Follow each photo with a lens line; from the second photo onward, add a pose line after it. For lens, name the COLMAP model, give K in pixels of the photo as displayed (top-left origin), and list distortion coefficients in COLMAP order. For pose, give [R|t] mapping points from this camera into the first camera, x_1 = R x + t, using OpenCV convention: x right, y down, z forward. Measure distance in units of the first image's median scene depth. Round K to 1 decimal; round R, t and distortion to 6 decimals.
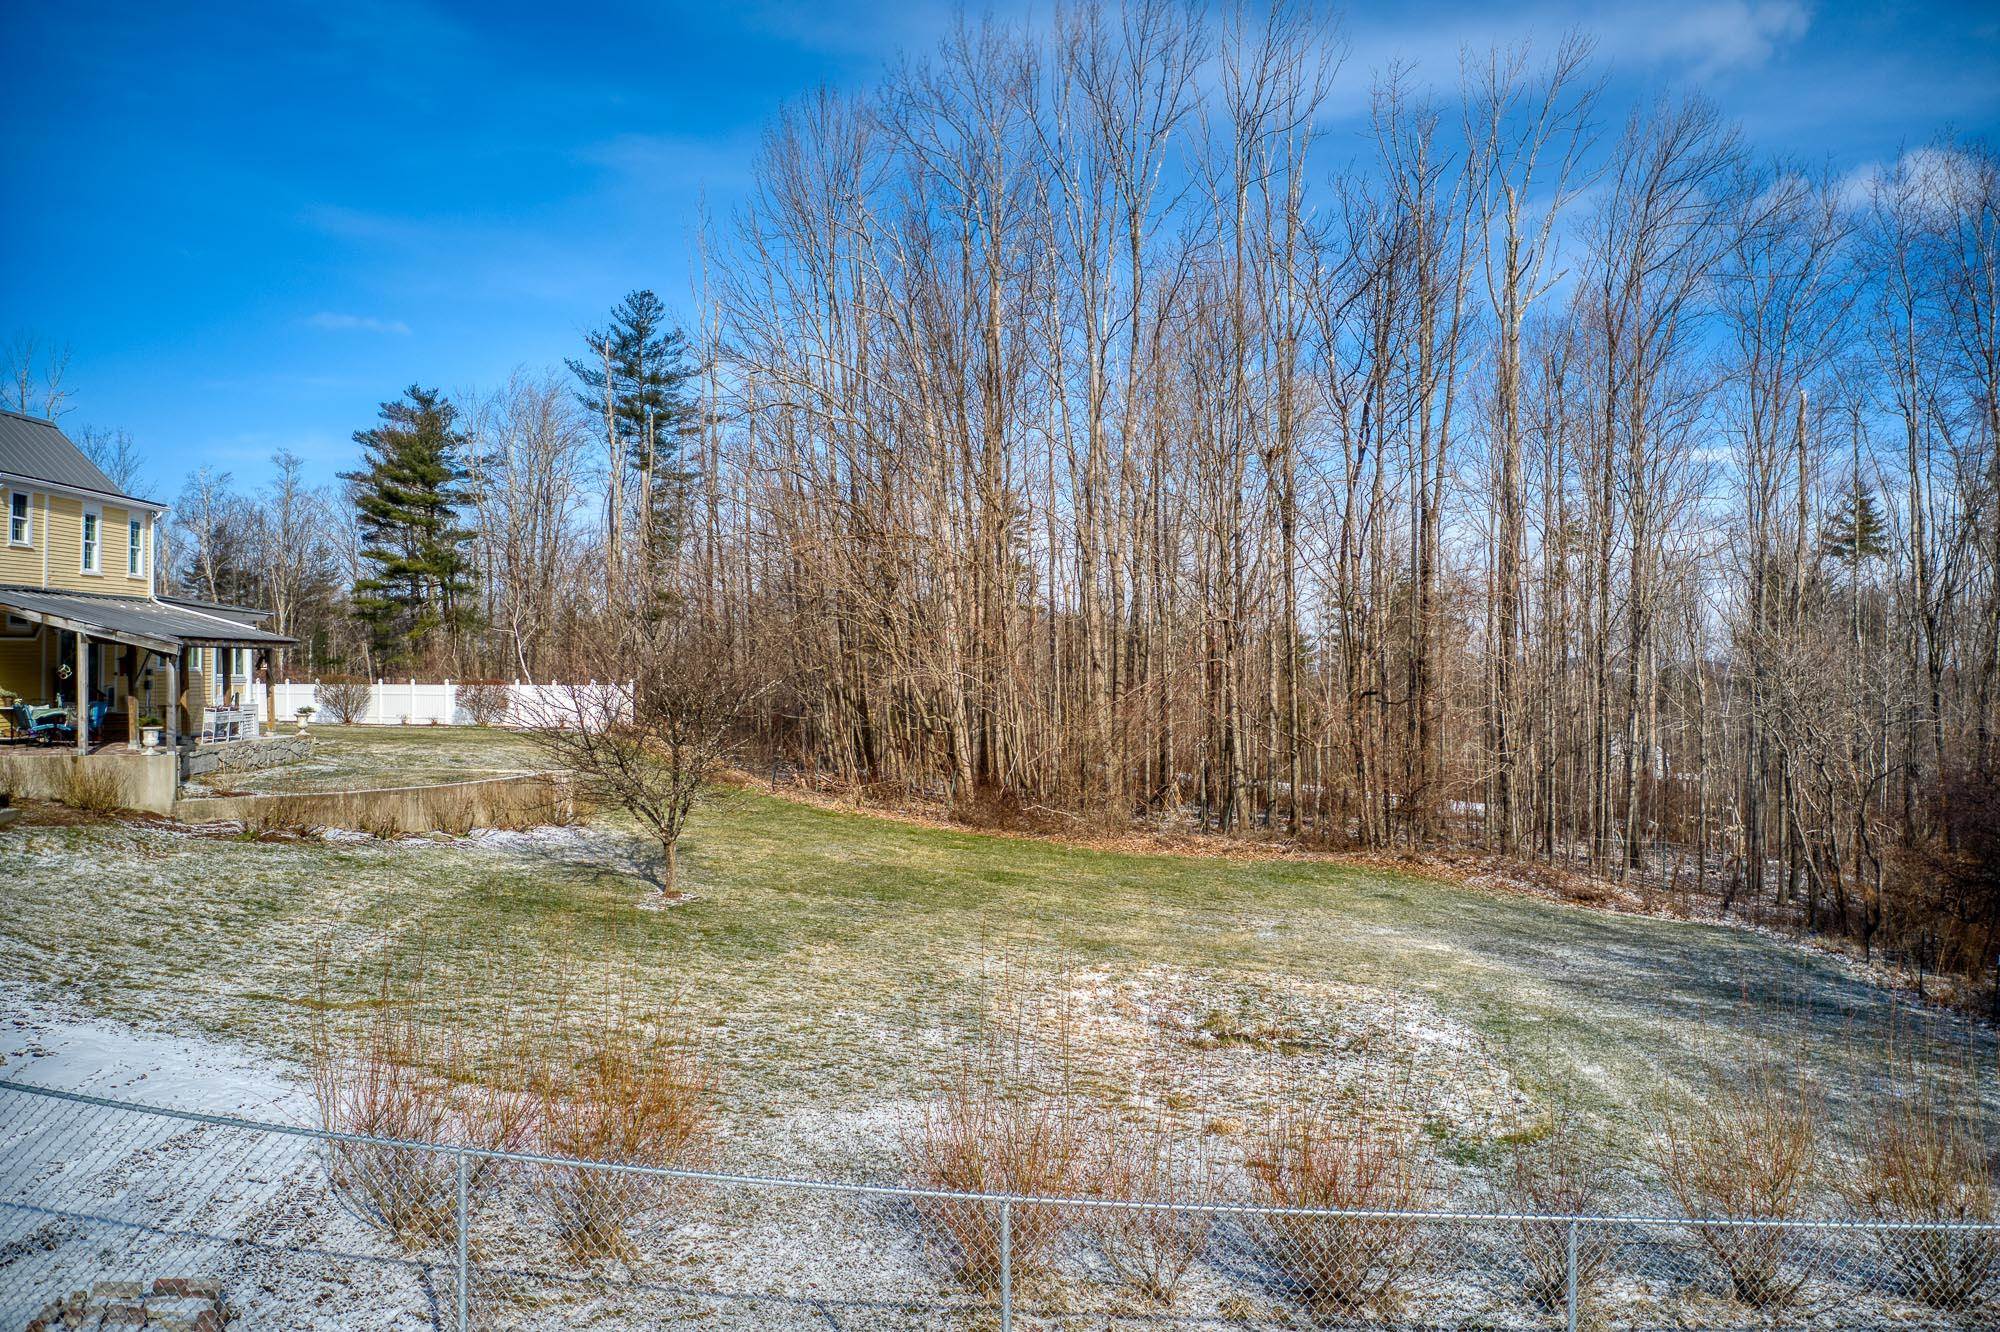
lens RADIAL K [[1652.9, 0, 1000.0], [0, 1652.9, 666.0], [0, 0, 1]] dist [-0.005442, -0.161067]
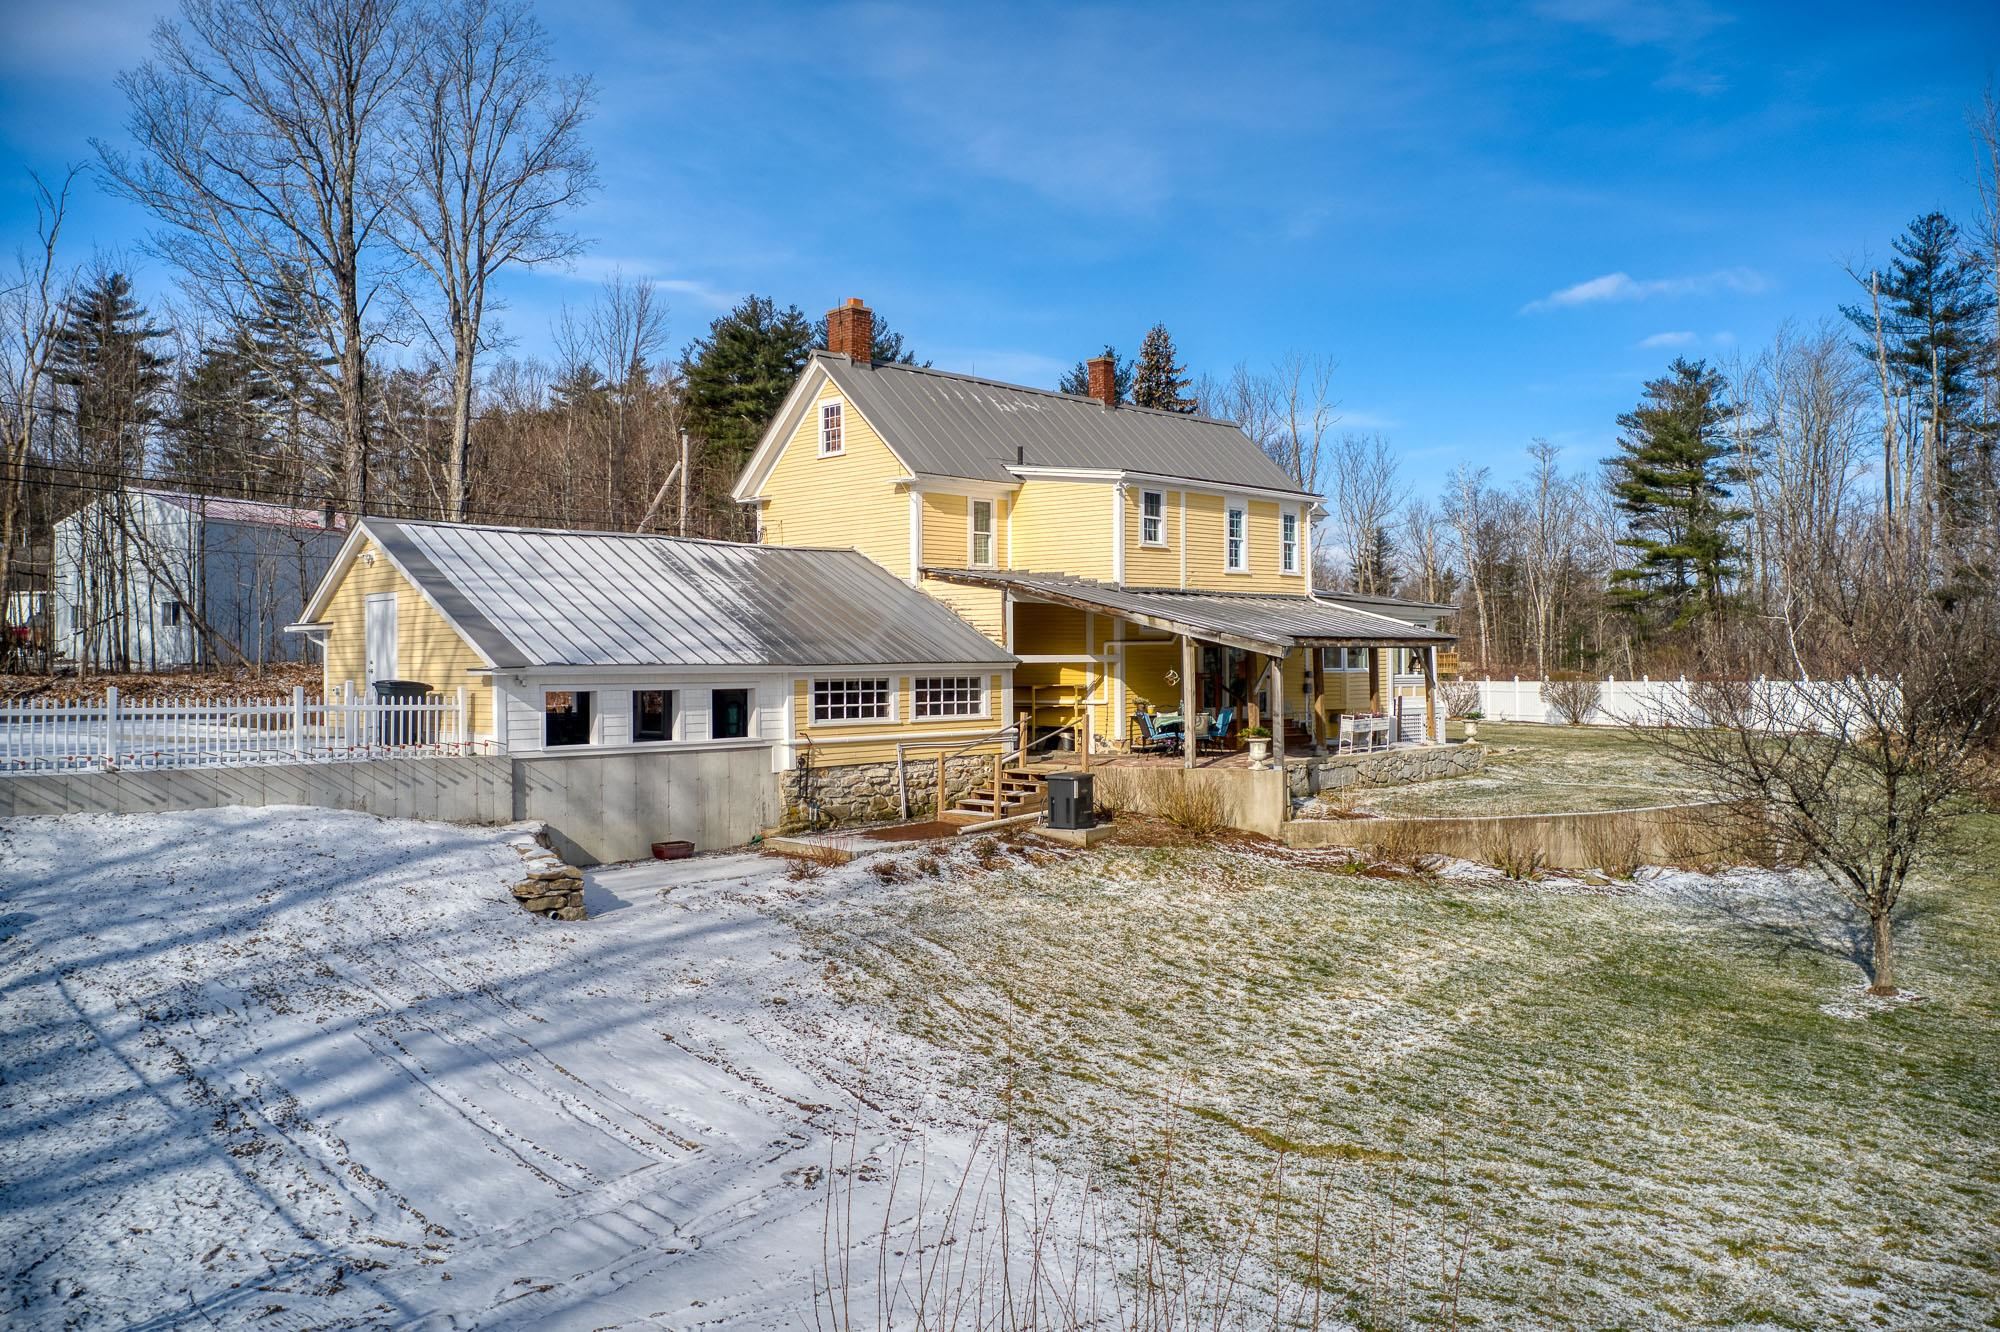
lens RADIAL K [[1651.6, 0, 1000.0], [0, 1651.6, 666.0], [0, 0, 1]] dist [-0.032189, -0.088887]
pose [[0.727046, -0.010149, -0.686513, 0.001003], [0.013919, 0.999903, -0.000041, -0.003566], [0.686447, -0.009525, 0.727117, 0.185679]]
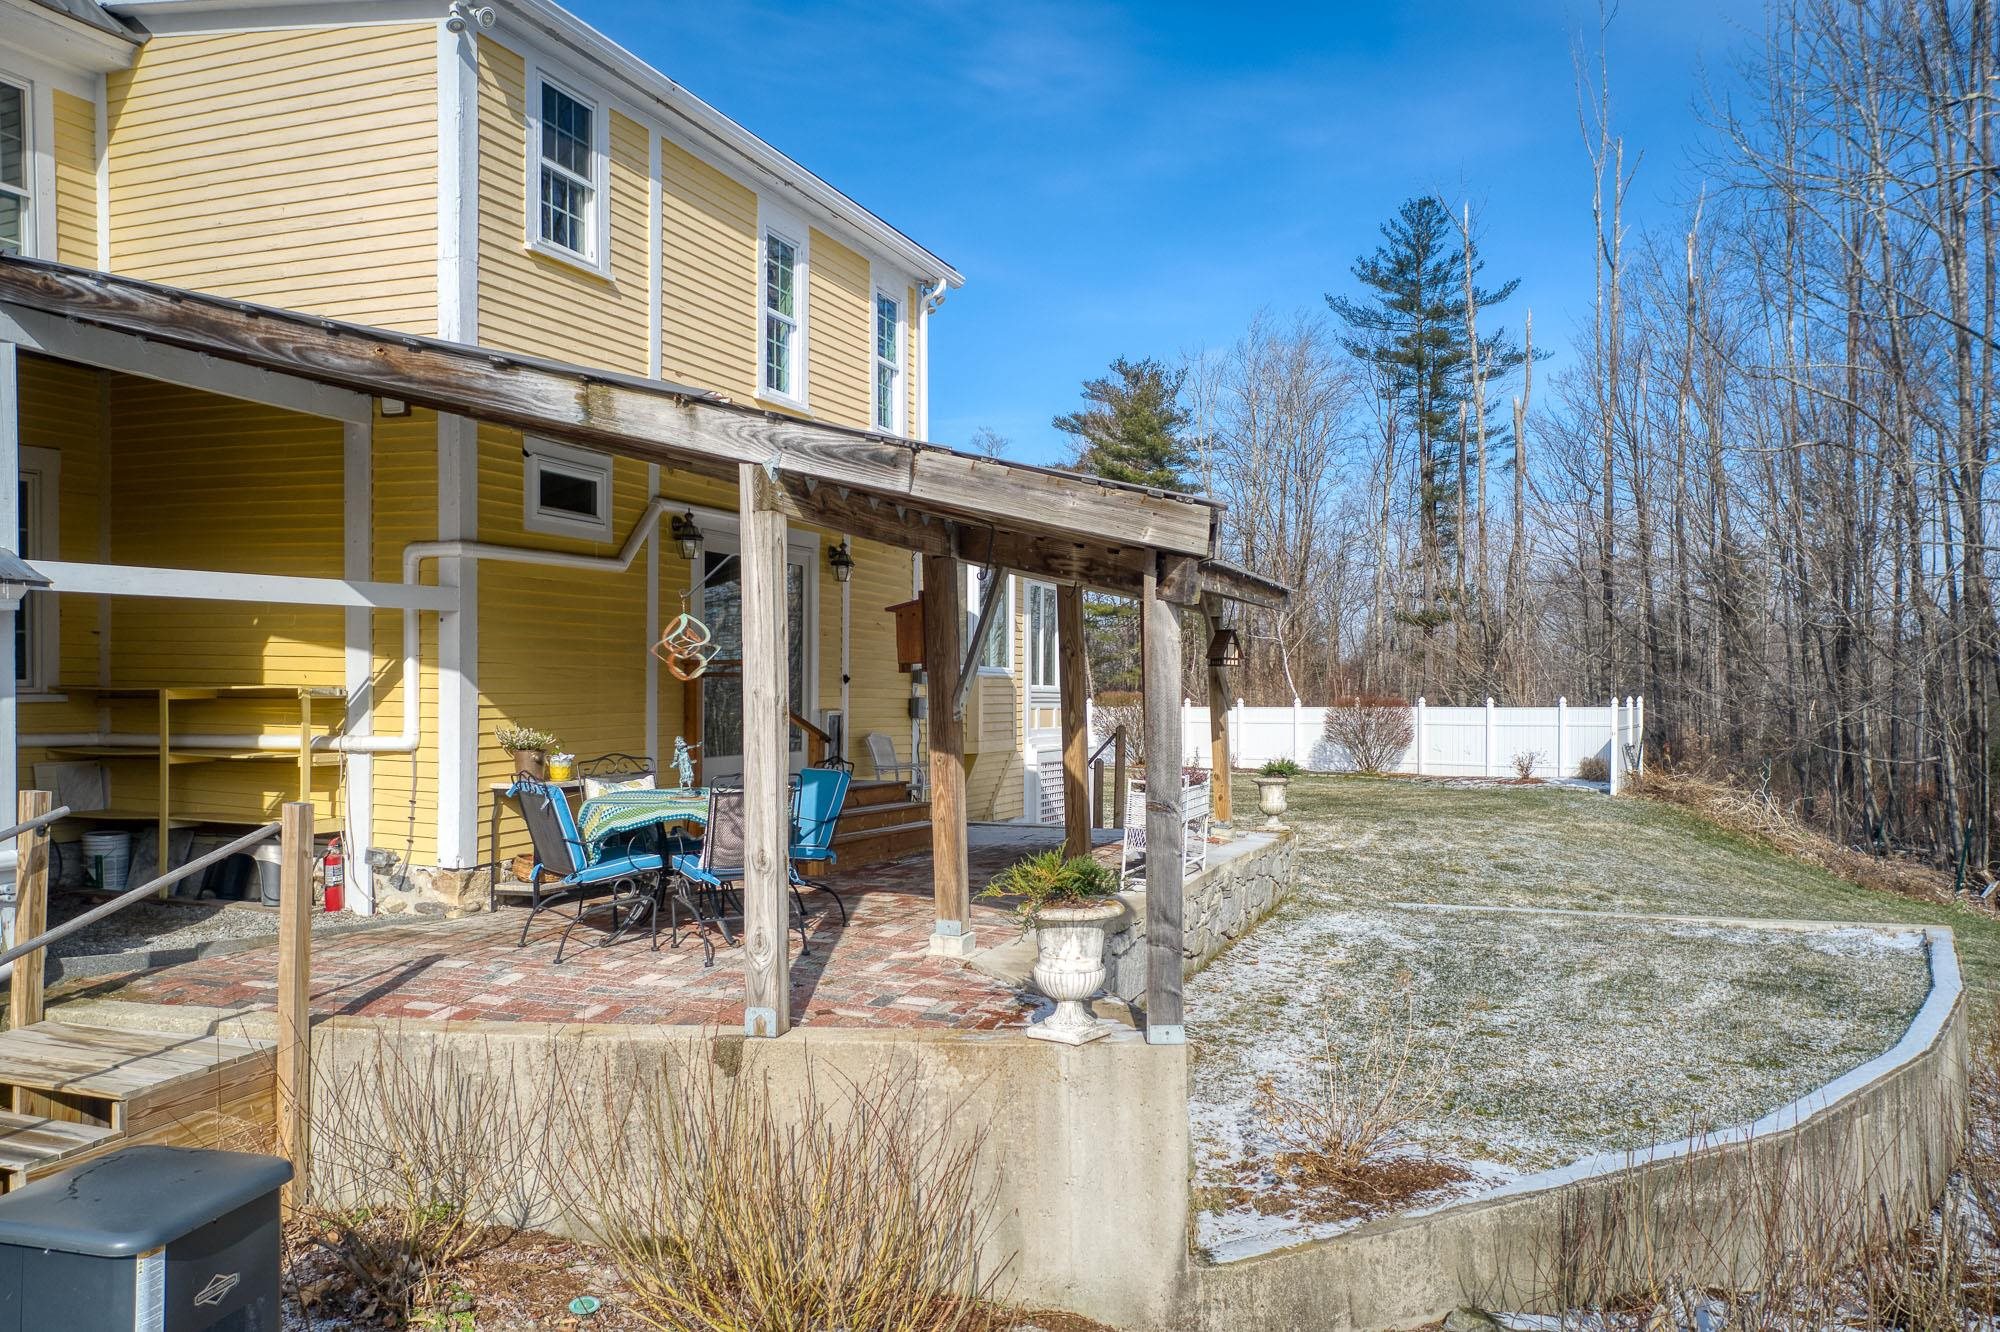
lens RADIAL K [[1608.7, 0, 1001.9], [0, 1608.7, 726.9], [0, 0, 1]] dist [-0.004859, -0.003039]
pose [[0.932338, 0.004178, -0.361563, -0.351349], [0.003551, 0.999779, 0.020709, 0.007794], [0.361570, -0.020592, 0.932118, 0.622273]]
